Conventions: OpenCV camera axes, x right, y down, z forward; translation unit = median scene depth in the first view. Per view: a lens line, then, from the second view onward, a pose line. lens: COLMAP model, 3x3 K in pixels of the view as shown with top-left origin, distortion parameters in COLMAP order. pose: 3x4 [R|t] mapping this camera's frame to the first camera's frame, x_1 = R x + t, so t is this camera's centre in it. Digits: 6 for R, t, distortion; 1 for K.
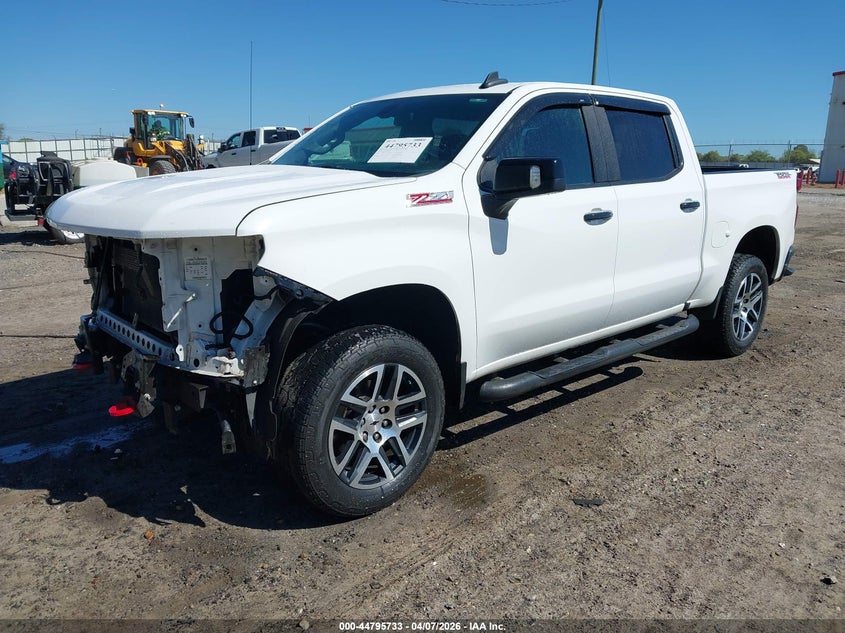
lens RADIAL K [[669.0, 0, 422.5], [0, 669.0, 316.5], [0, 0, 1]] dist [-0.010254, -0.003501]
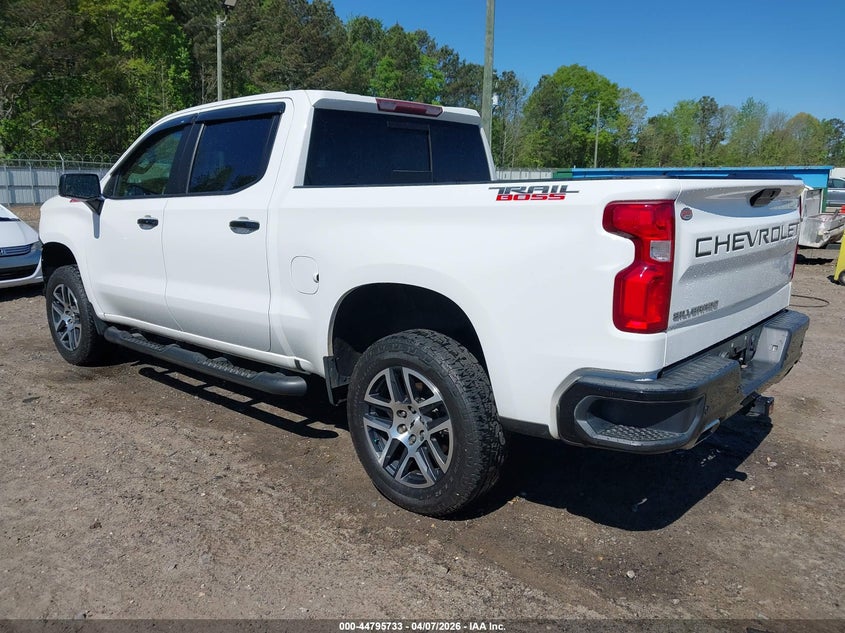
lens RADIAL K [[669.0, 0, 422.5], [0, 669.0, 316.5], [0, 0, 1]] dist [-0.010254, -0.003501]
pose [[0.105652, 0.177868, -0.978366, 1.230449], [-0.224460, 0.962746, 0.150789, -0.228471], [0.968739, 0.203673, 0.141640, 1.110397]]
